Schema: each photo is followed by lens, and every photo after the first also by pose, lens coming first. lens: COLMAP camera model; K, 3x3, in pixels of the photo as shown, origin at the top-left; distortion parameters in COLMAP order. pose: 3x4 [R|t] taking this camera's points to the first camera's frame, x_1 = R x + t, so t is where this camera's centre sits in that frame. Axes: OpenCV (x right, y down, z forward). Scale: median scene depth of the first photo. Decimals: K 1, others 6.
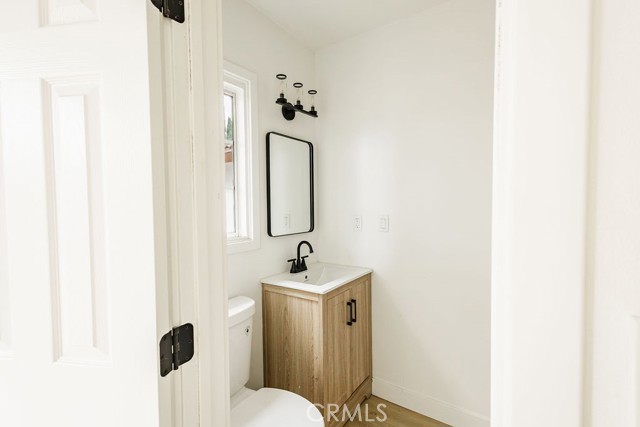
lens RADIAL K [[290.4, 0, 318.9], [0, 290.4, 209.2], [0, 0, 1]] dist [0.013551, -0.002349]
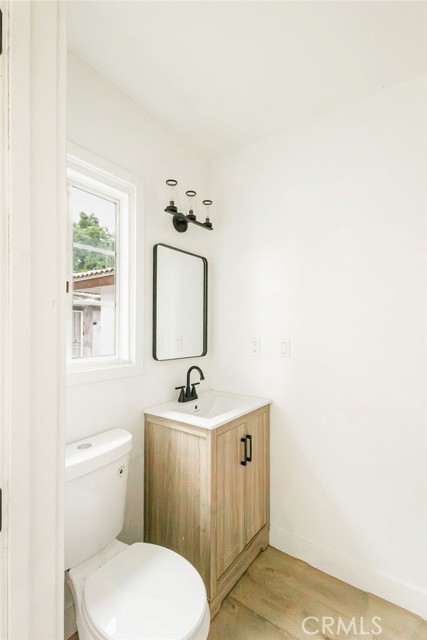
lens RADIAL K [[290.4, 0, 211.5], [0, 290.4, 324.6], [0, 0, 1]] dist [0.013551, -0.002349]
pose [[0.999402, 0.015857, -0.030713, 0.030589], [-0.016804, 0.999384, -0.030812, 0.009743], [0.030206, 0.031310, 0.999053, 0.122279]]
